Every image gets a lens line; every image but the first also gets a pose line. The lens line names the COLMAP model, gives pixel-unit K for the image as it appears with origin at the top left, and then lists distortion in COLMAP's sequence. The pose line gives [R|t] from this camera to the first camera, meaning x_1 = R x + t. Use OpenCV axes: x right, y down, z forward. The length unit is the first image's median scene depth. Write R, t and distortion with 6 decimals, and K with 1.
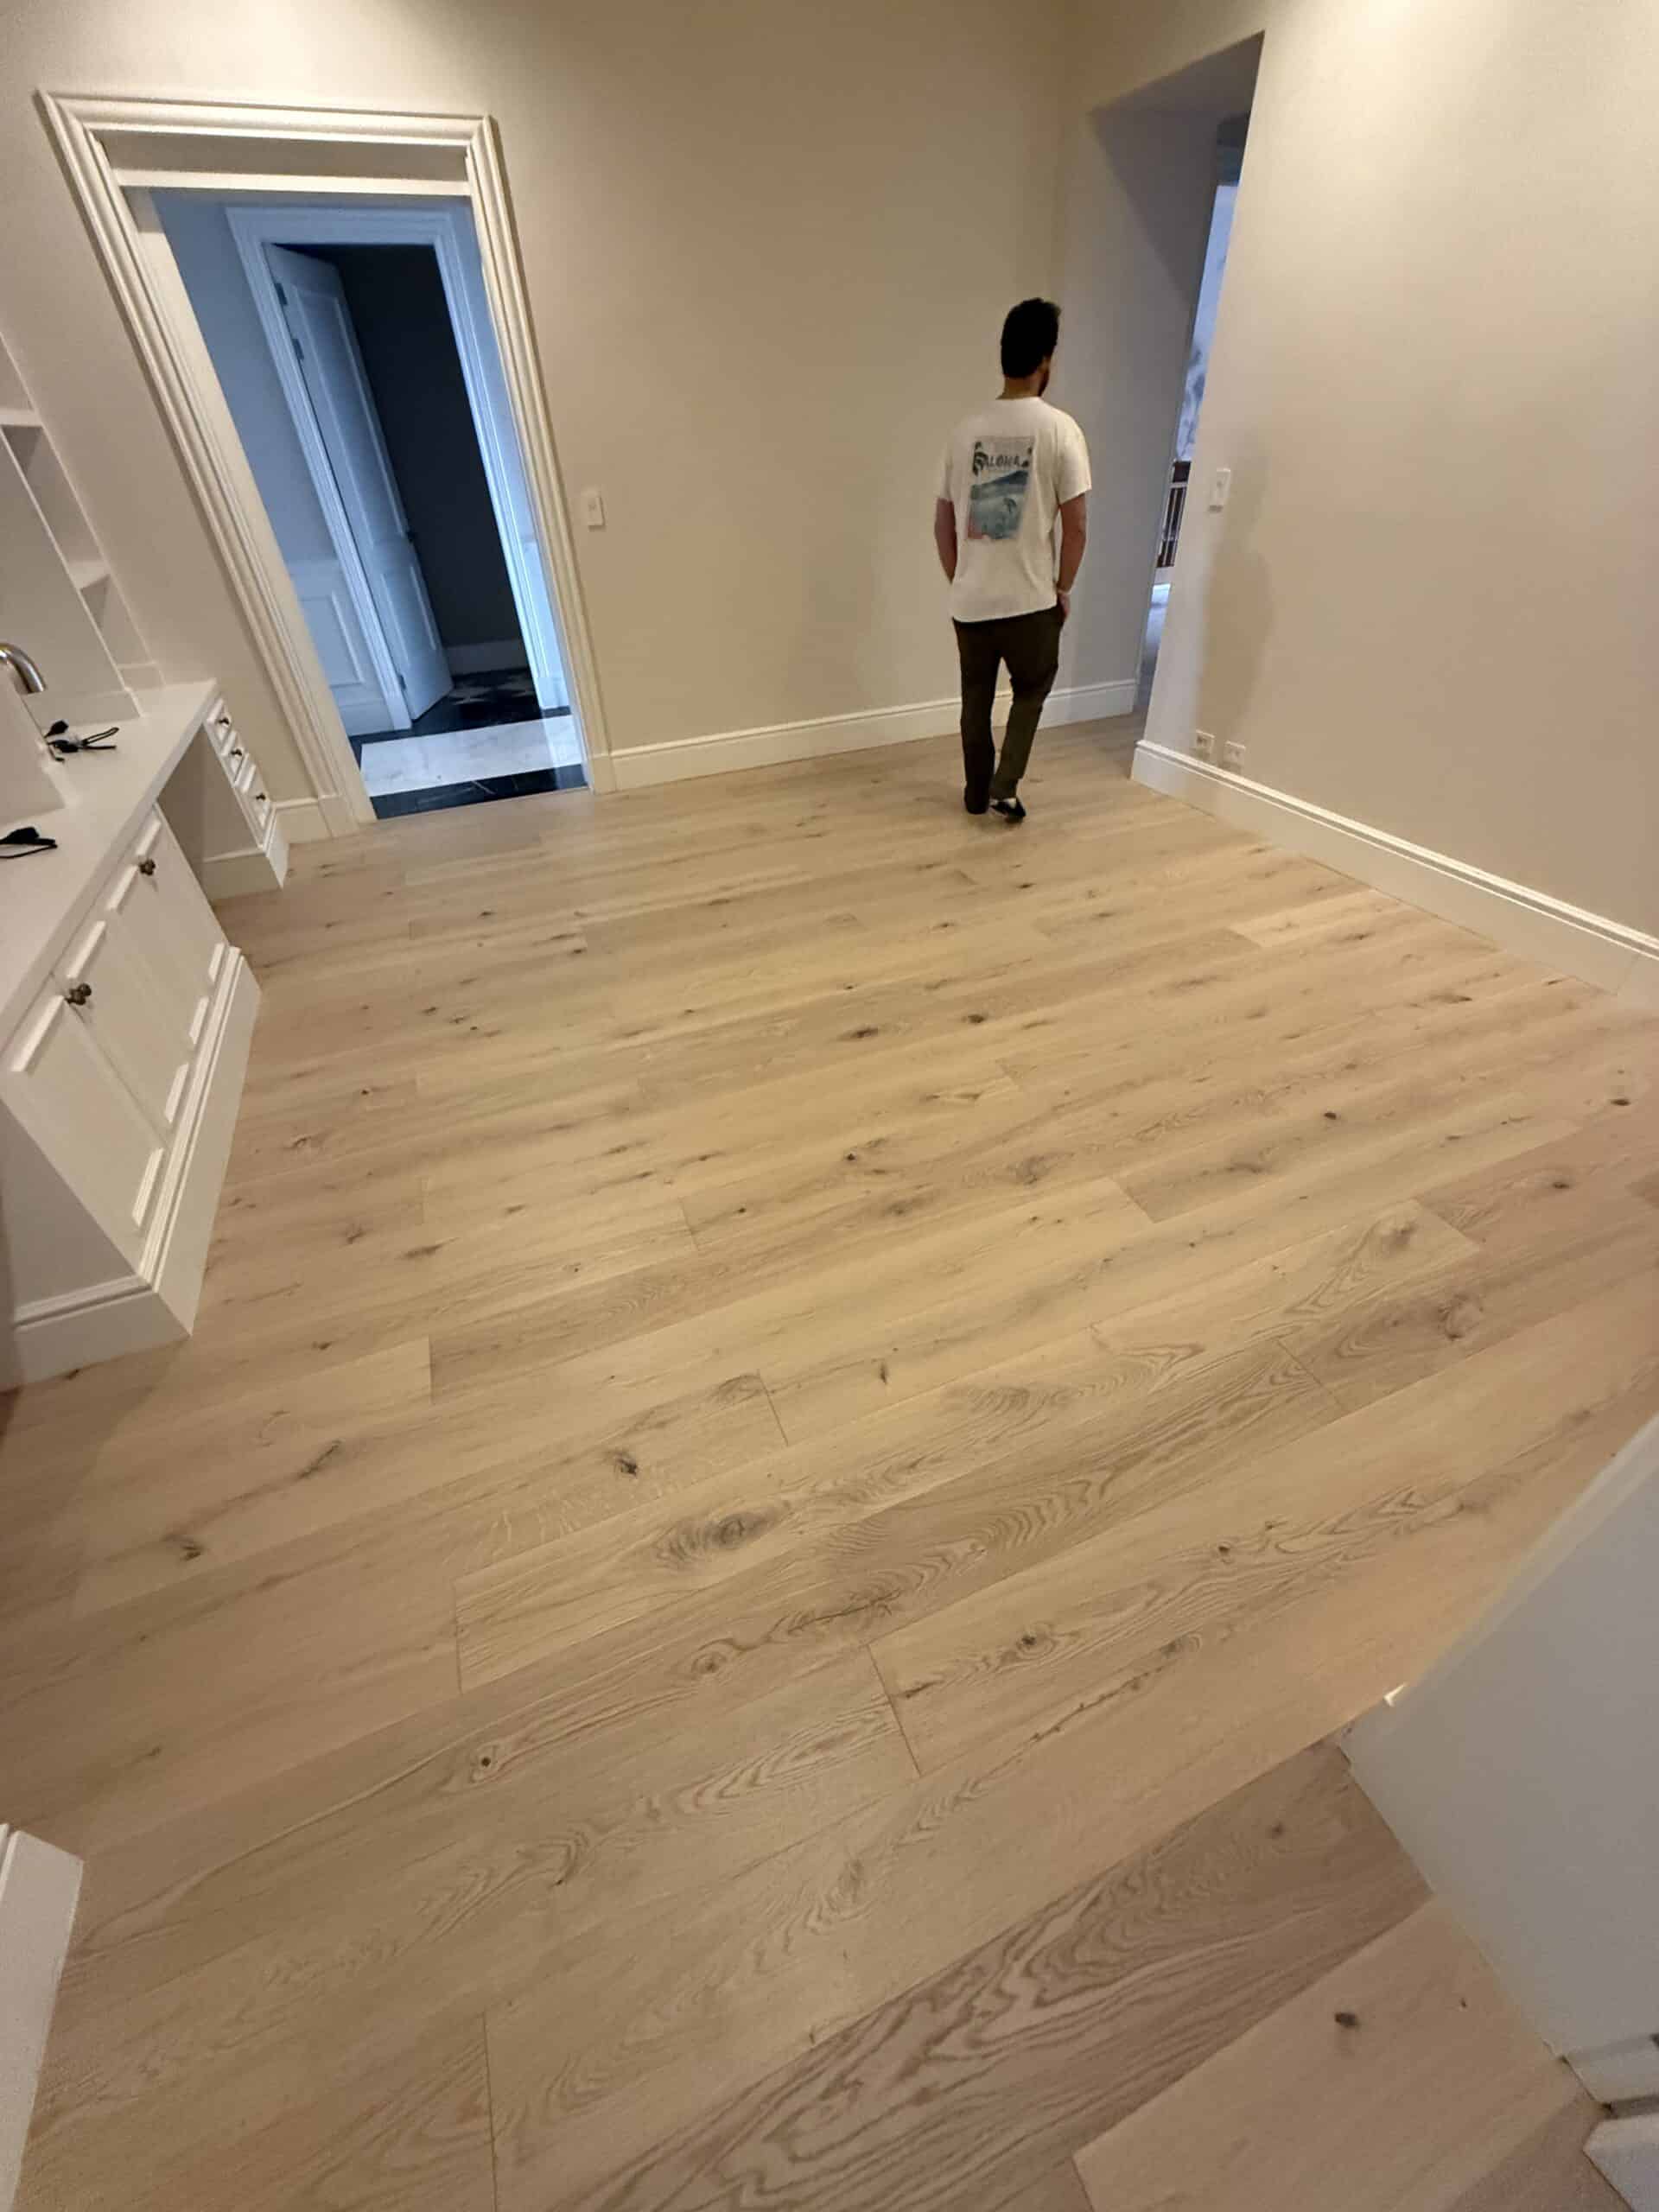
lens RADIAL K [[879.8, 0, 828.6], [0, 879.8, 1099.9], [0, 0, 1]] dist [0.000941, 0.000292]
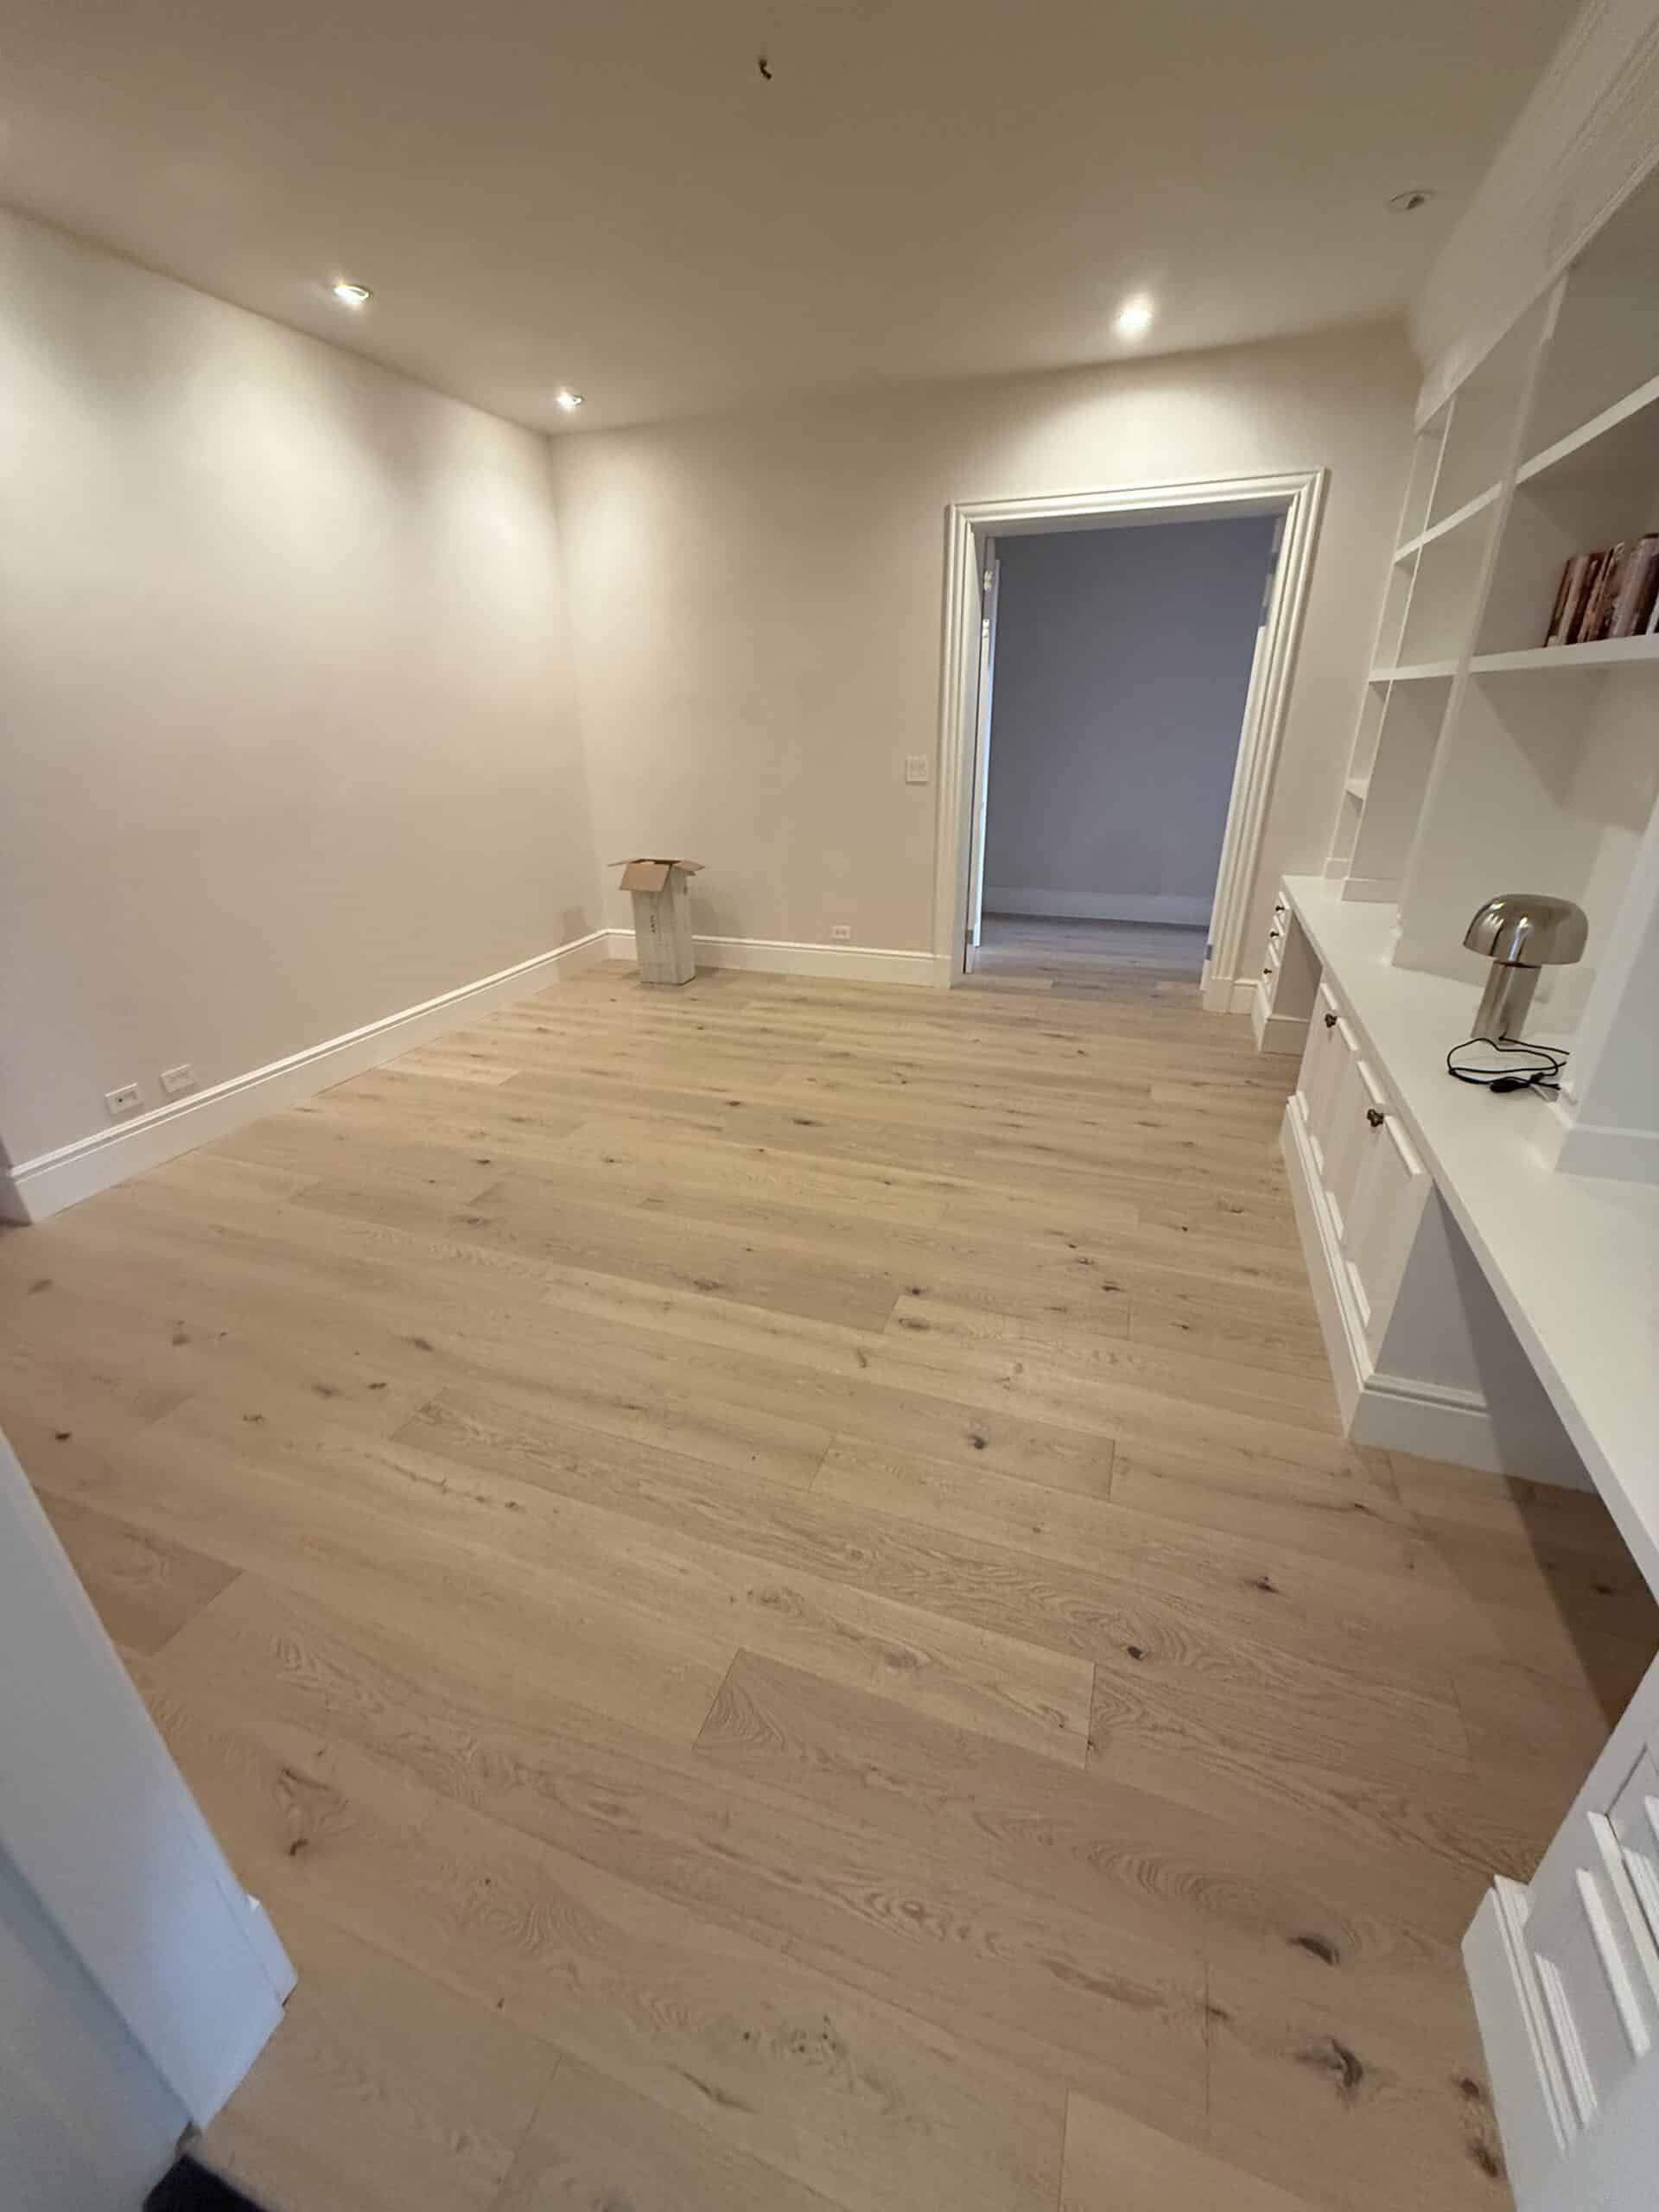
lens RADIAL K [[879.8, 0, 828.1], [0, 879.8, 1103.4], [0, 0, 1]] dist [0.000941, 0.000292]
pose [[-0.735364, -0.231970, 0.636733, -0.786494], [0.448191, 0.538270, 0.713716, -0.977107], [-0.508295, 0.810219, -0.291858, 1.294459]]
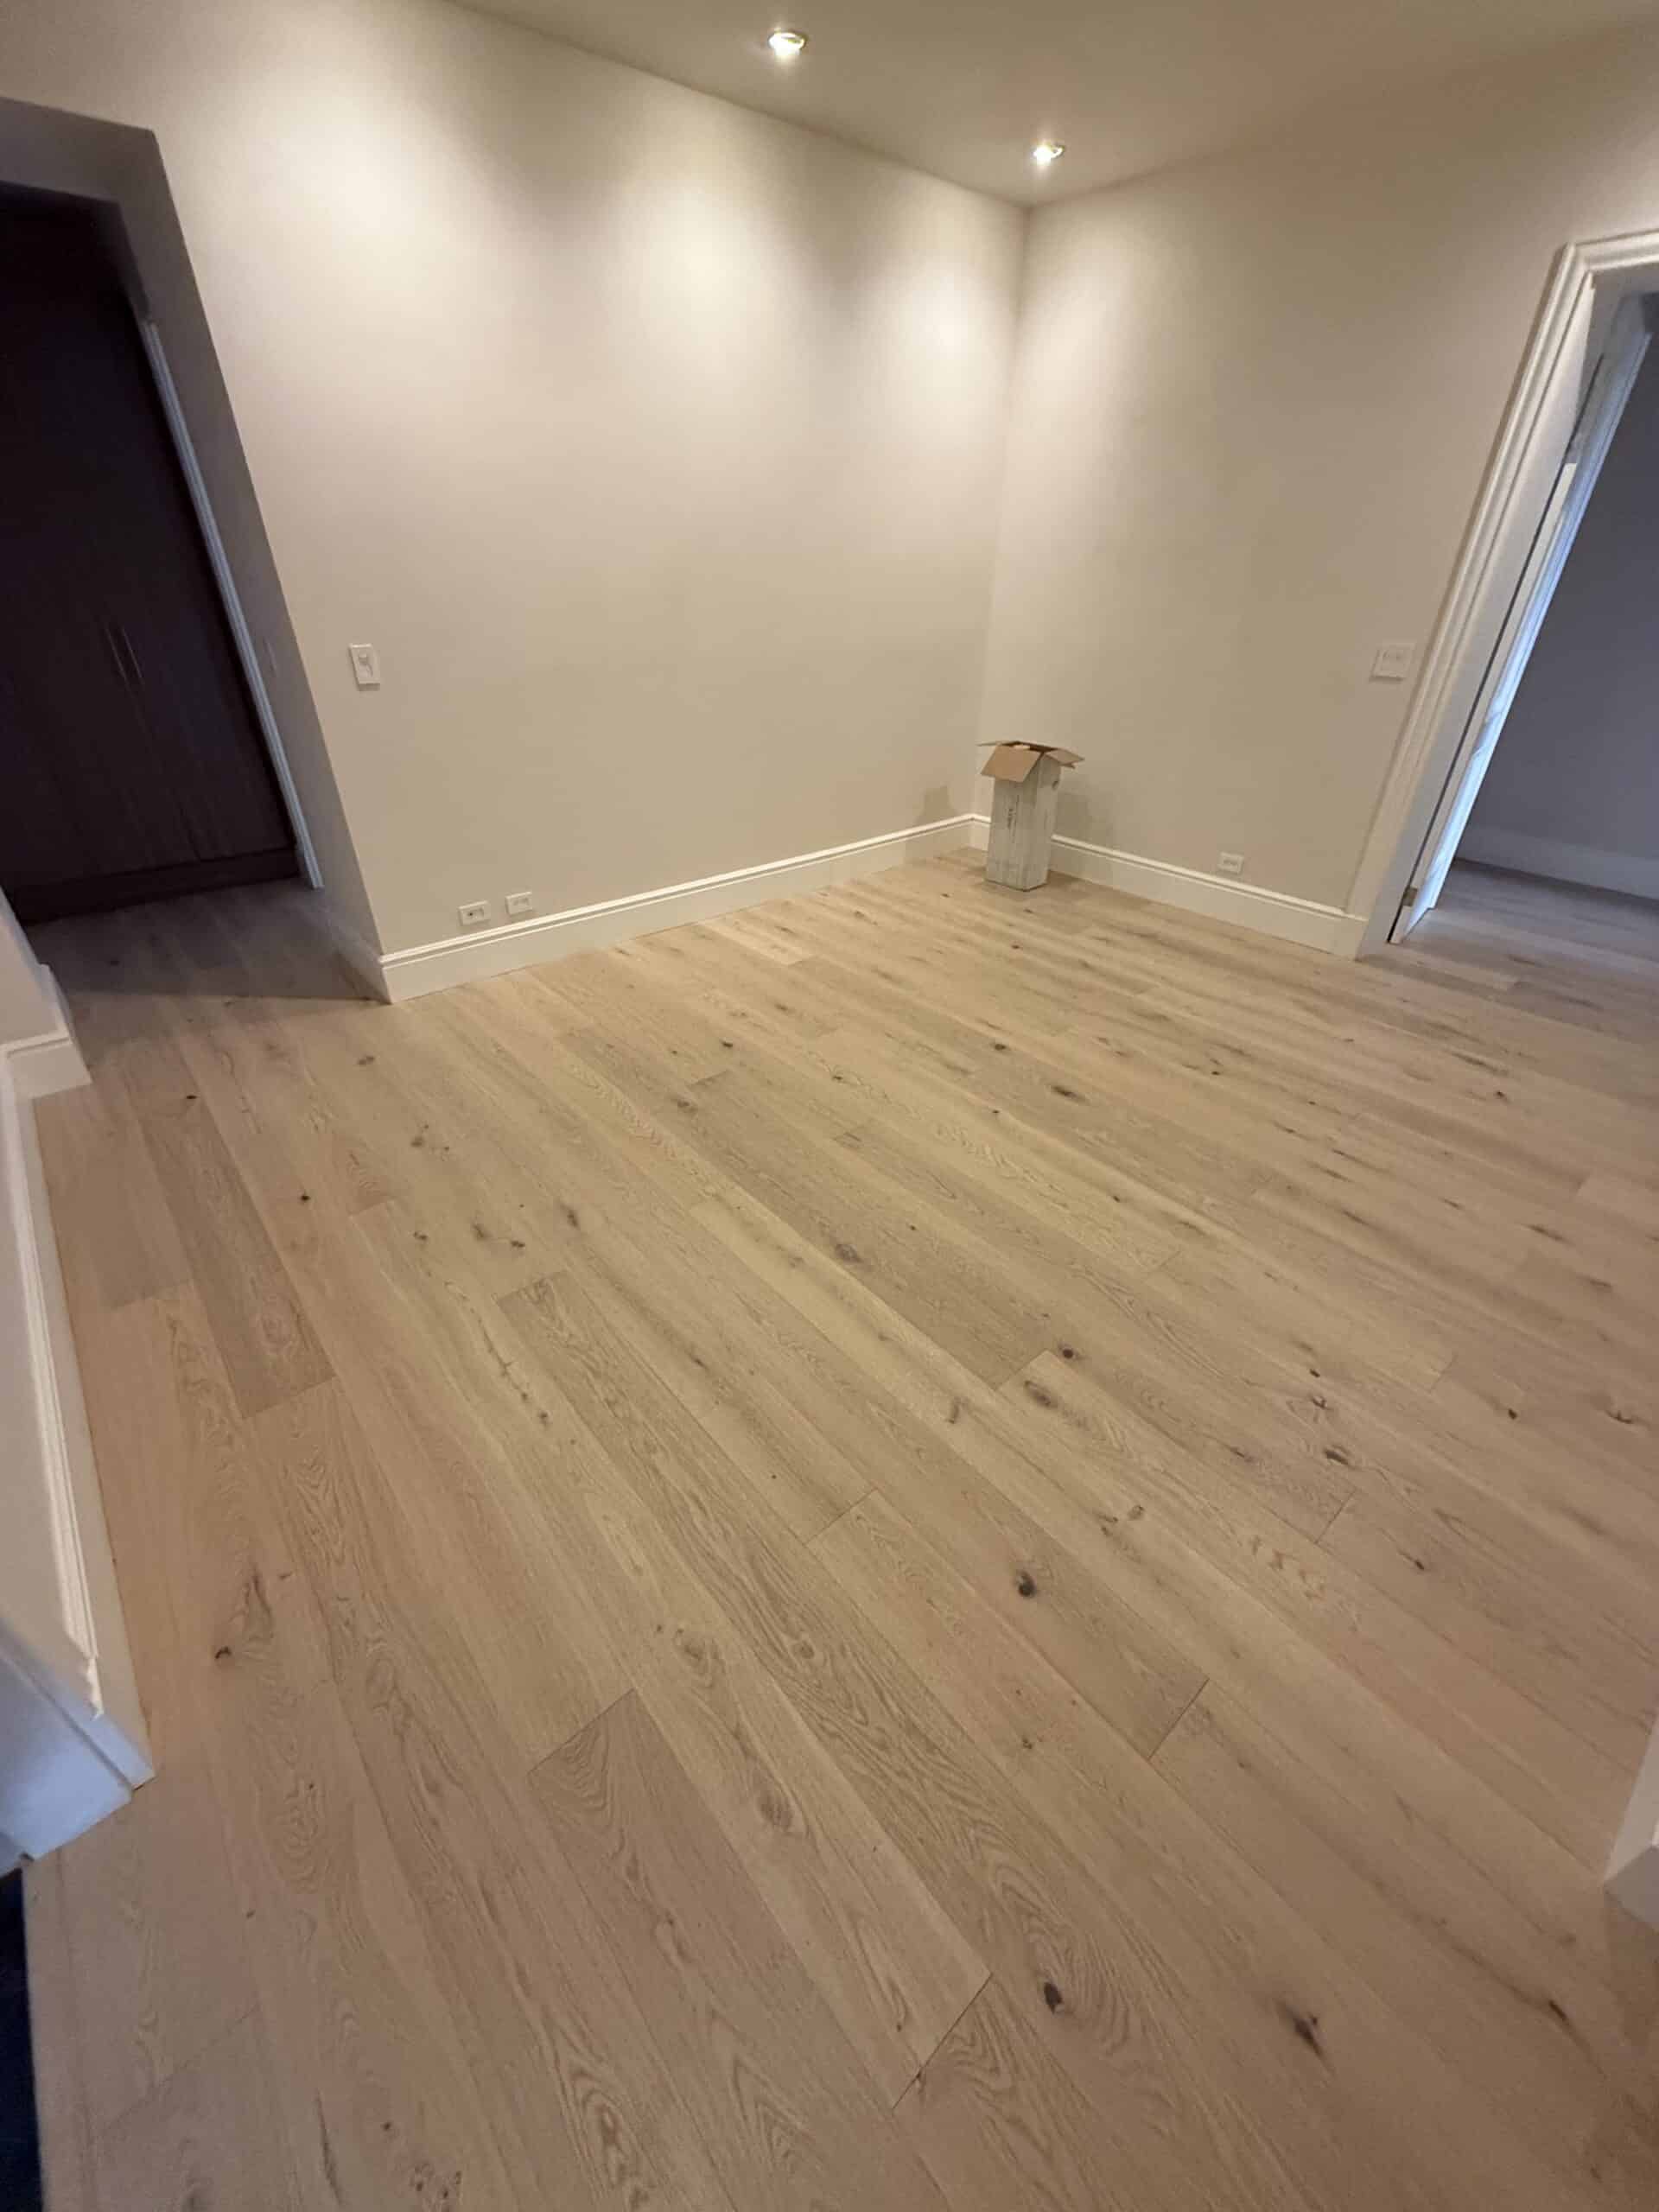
lens RADIAL K [[879.8, 0, 830.4], [0, 879.8, 1100.0], [0, 0, 1]] dist [0.000941, 0.000292]
pose [[-0.311276, -0.472196, 0.824705, -0.762540], [0.583389, 0.590102, 0.558065, -0.833176], [-0.750176, 0.654836, 0.091789, 1.086030]]
